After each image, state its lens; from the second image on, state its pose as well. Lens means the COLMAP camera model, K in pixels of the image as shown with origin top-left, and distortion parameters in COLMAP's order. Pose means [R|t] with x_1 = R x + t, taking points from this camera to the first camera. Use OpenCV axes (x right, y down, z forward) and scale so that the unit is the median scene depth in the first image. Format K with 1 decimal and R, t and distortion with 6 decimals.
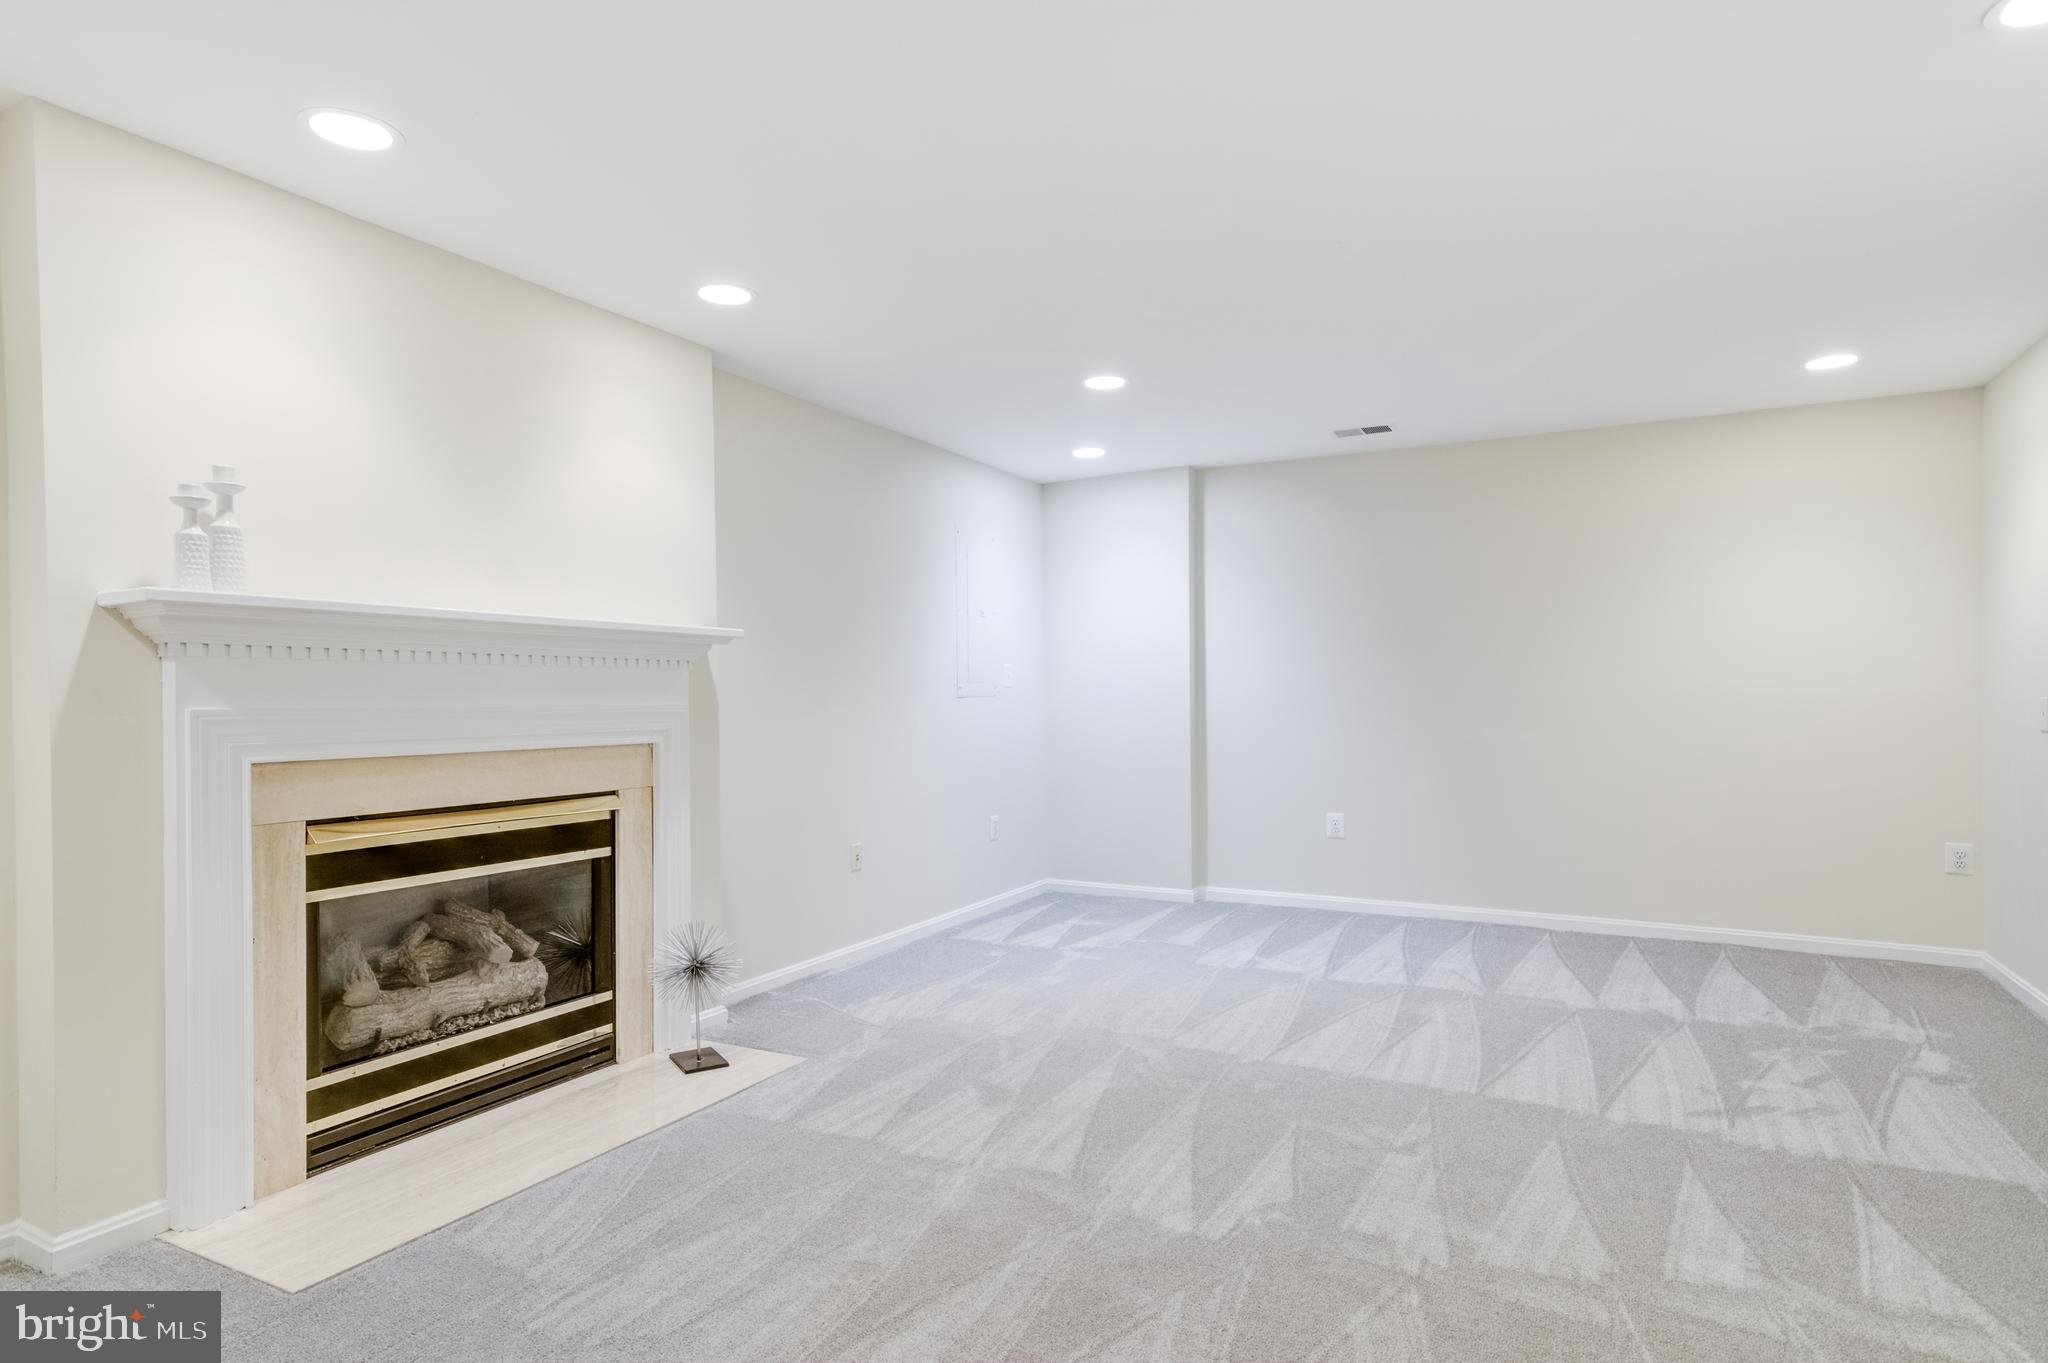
lens RADIAL K [[1168.8, 0, 1033.3], [0, 1168.8, 694.6], [0, 0, 1]] dist [0.029161, -0.012781]
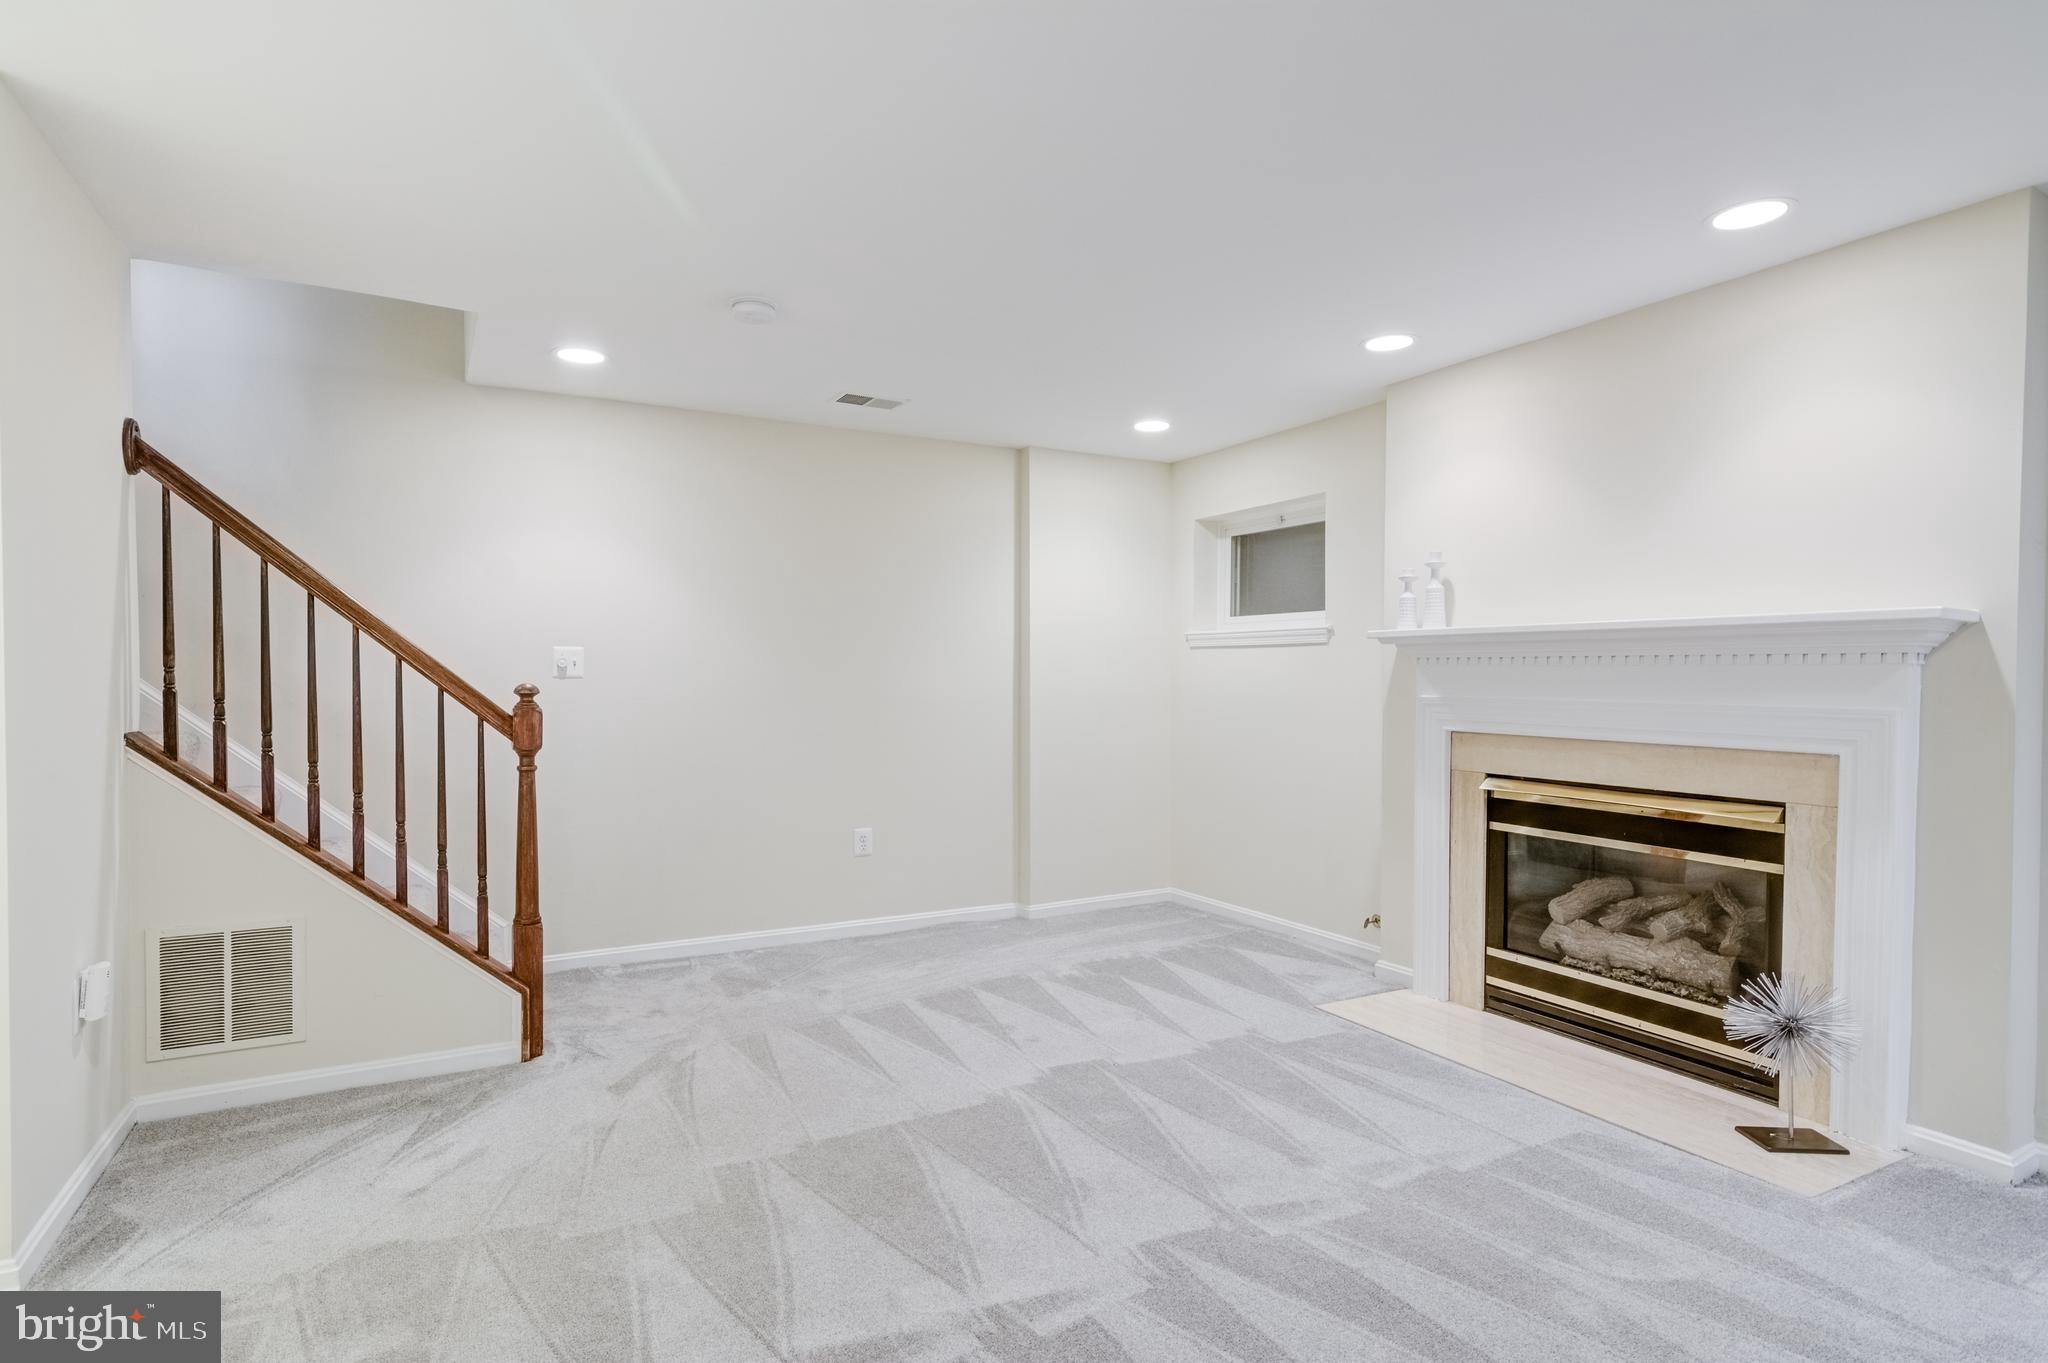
lens RADIAL K [[1055.9, 0, 1024.7], [0, 1055.9, 683.0], [0, 0, 1]] dist [0.014305, -0.002578]
pose [[-0.557760, 0.011270, -0.829926, 0.557678], [-0.001273, 0.999895, 0.014434, -0.017227], [0.830001, 0.009107, -0.557687, 0.857050]]
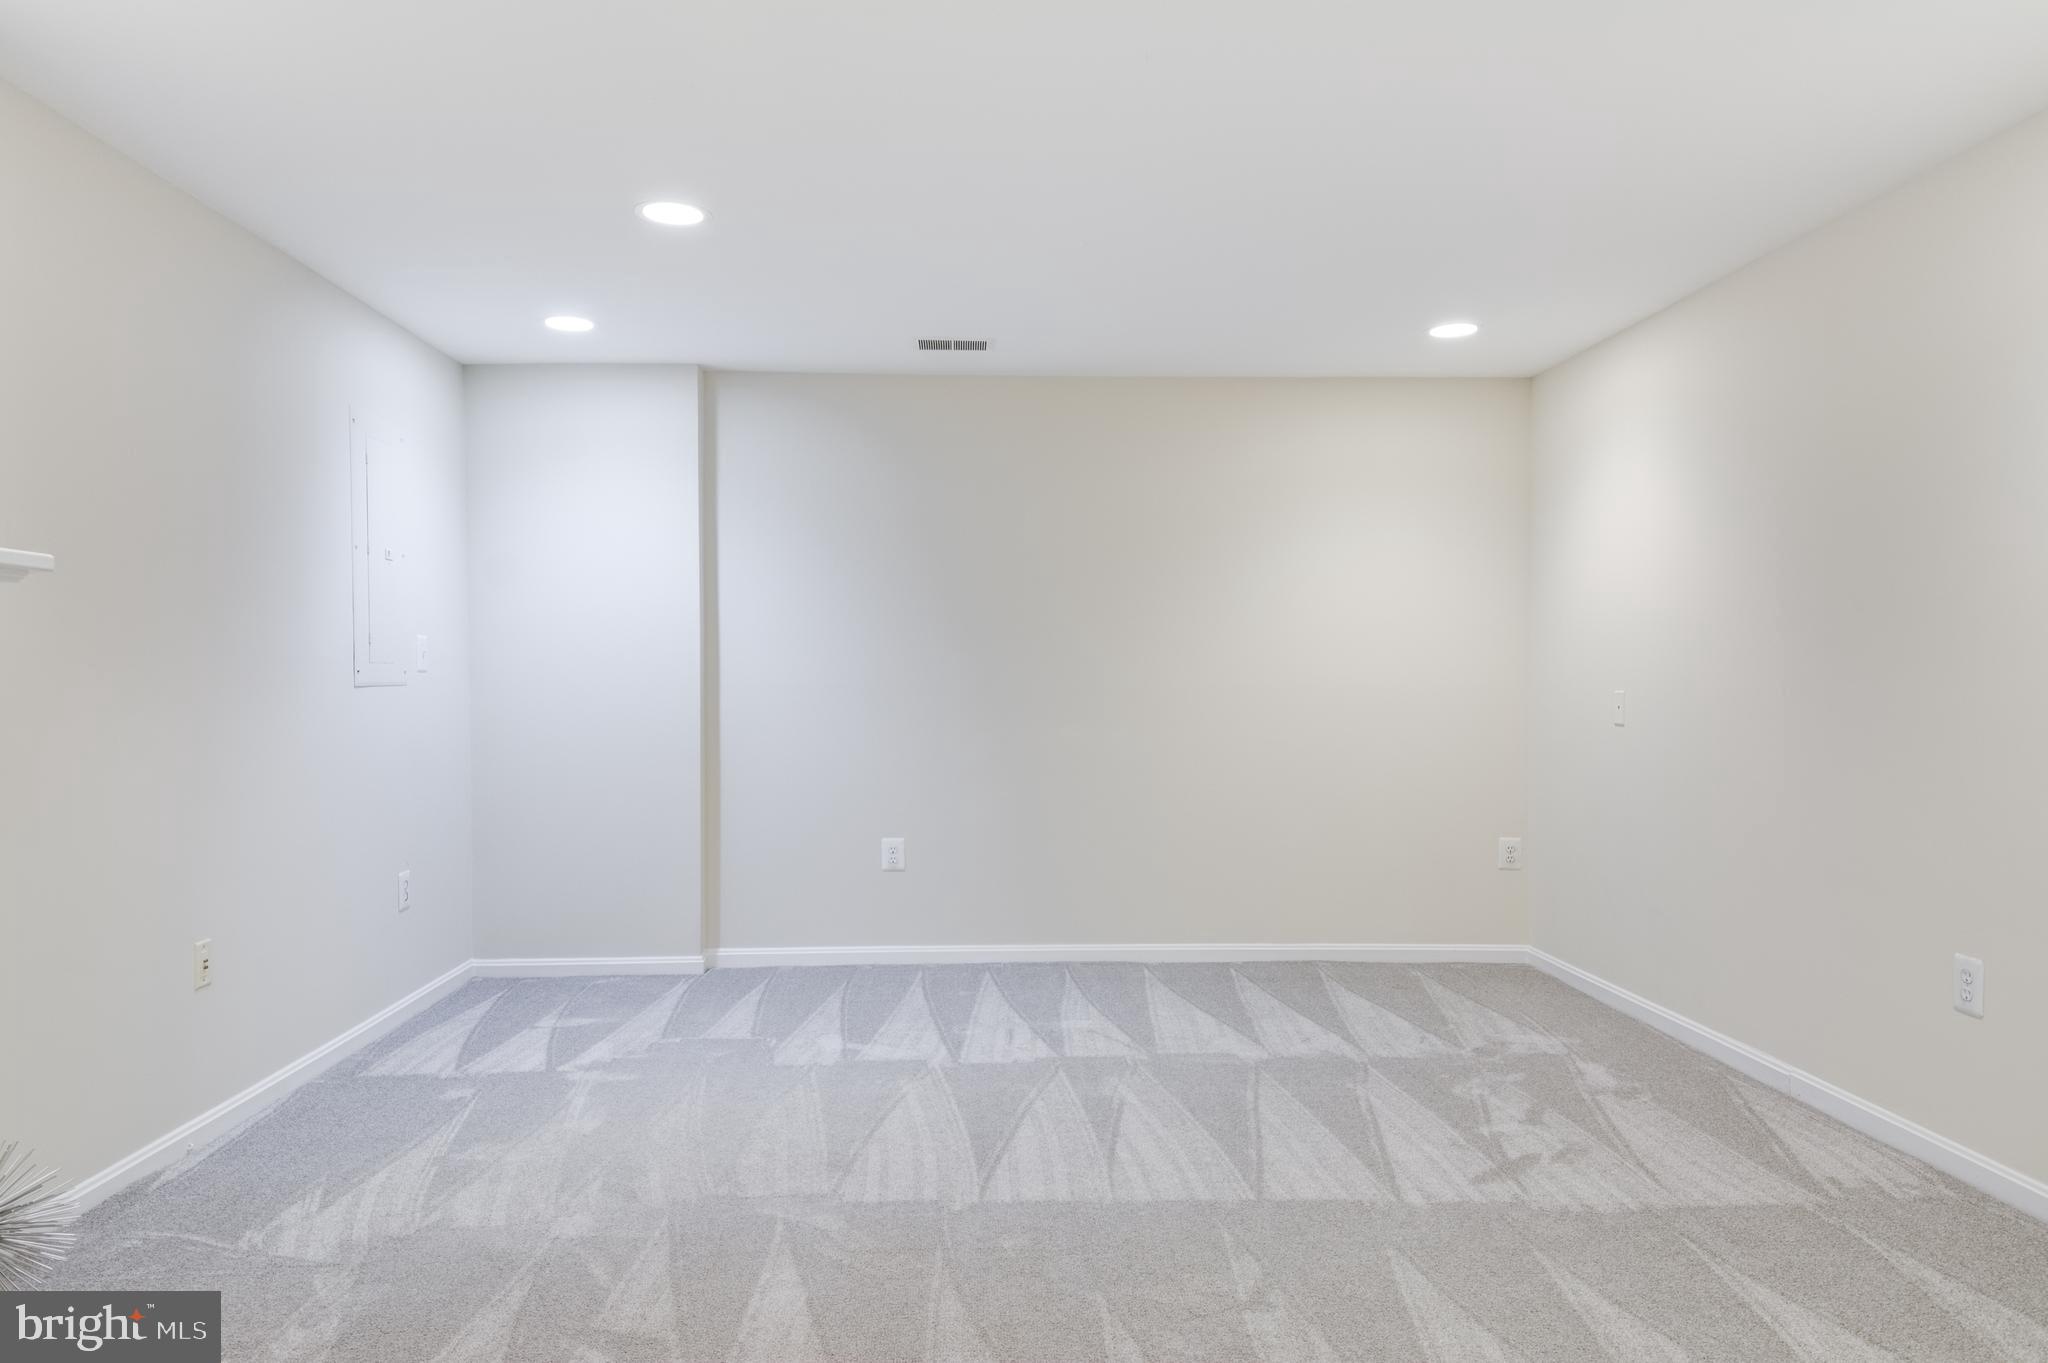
lens RADIAL K [[1392.5, 0, 1046.4], [0, 1392.5, 710.1], [0, 0, 1]] dist [0.057368, -0.018854]
pose [[0.860383, -0.004922, 0.509624, -0.186902], [-0.004930, 0.999826, 0.017979, -0.001339], [-0.509623, -0.017982, 0.860210, 0.236609]]
